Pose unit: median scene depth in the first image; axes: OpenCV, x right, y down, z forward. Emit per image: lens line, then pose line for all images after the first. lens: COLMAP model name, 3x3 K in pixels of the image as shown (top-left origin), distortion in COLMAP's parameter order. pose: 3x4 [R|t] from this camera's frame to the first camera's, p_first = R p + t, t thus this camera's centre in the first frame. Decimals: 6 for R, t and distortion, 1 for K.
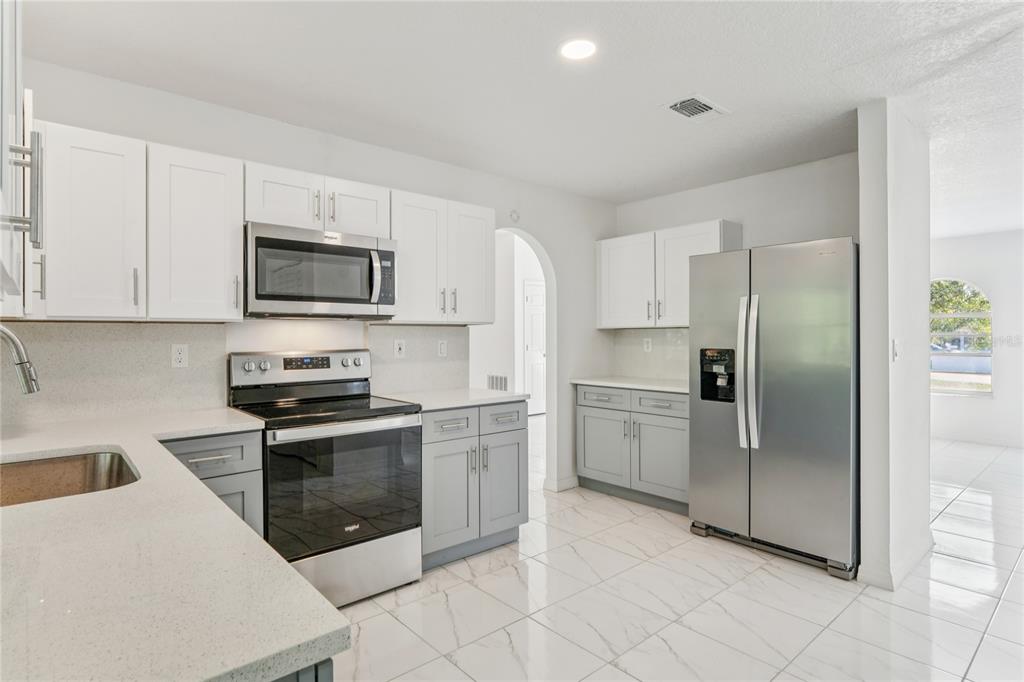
lens RADIAL K [[527.1, 0, 505.1], [0, 527.1, 334.1], [0, 0, 1]] dist [0.000019, 0.000657]
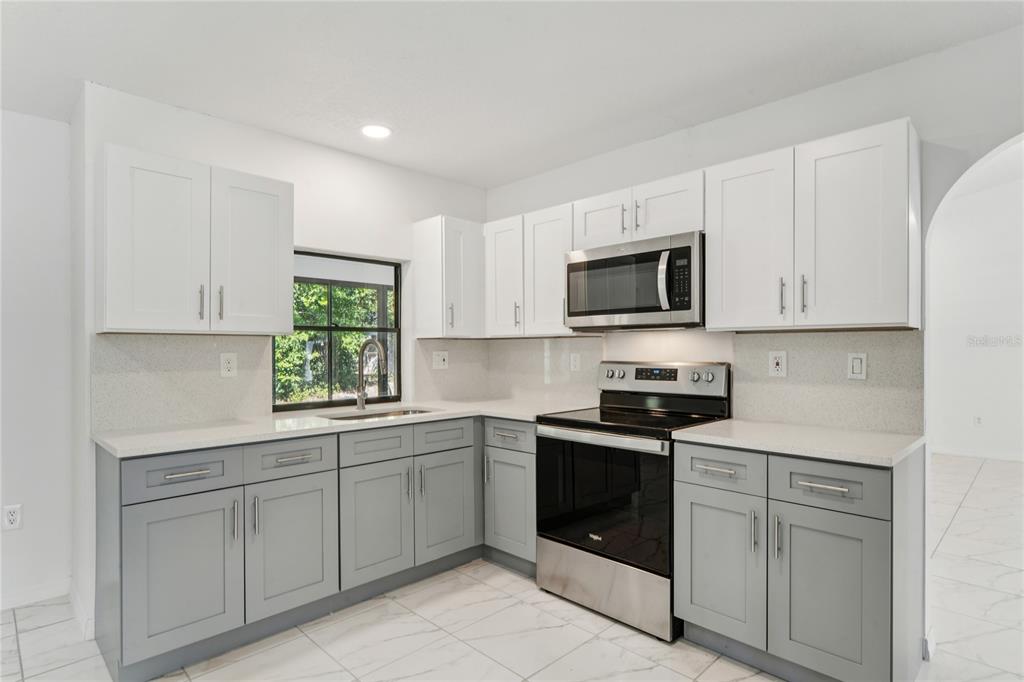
lens RADIAL K [[527.1, 0, 506.0], [0, 527.1, 351.4], [0, 0, 1]] dist [0.000019, 0.000657]
pose [[0.066168, 0.009158, -0.997766, 0.603464], [0.009501, 0.999907, 0.009808, -0.000796], [0.997763, -0.010128, 0.066075, 0.654928]]
